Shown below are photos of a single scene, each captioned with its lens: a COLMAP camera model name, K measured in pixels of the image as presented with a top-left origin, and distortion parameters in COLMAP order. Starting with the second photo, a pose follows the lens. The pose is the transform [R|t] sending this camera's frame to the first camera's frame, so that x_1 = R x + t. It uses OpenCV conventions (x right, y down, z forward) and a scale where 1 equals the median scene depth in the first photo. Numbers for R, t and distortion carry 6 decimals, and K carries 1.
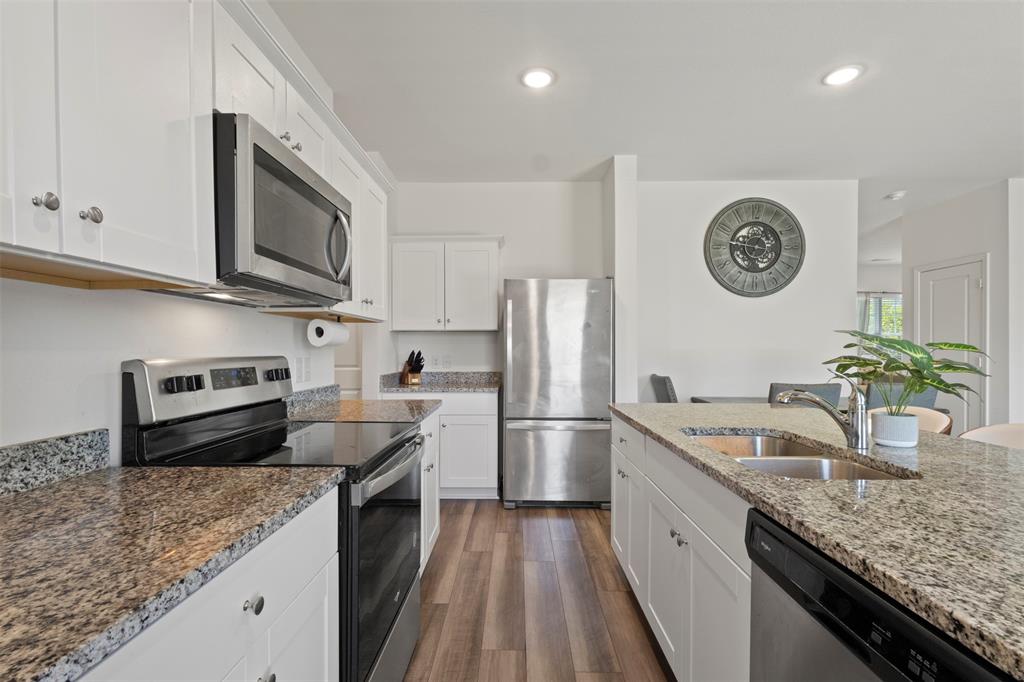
lens RADIAL K [[472.6, 0, 513.3], [0, 472.6, 349.2], [0, 0, 1]] dist [-0.001650, 0.000093]
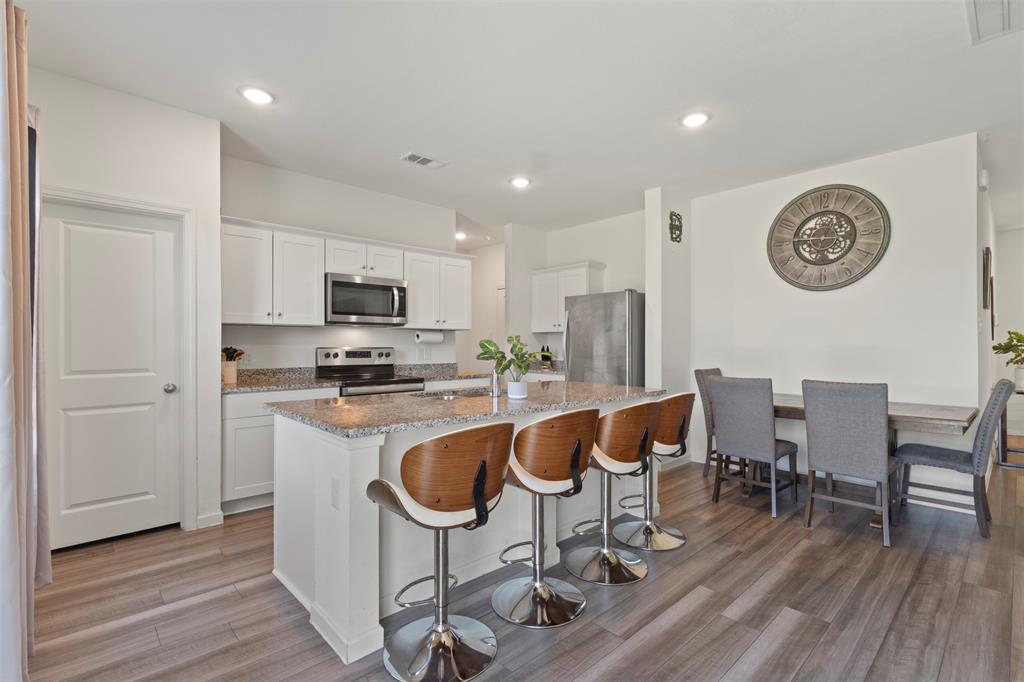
lens RADIAL K [[472.6, 0, 510.3], [0, 472.6, 338.6], [0, 0, 1]] dist [-0.001650, 0.000093]
pose [[0.693951, -0.006879, -0.719989, 0.755117], [-0.005156, 0.999881, -0.014523, 0.001708], [0.720004, 0.013790, 0.693833, -0.102839]]
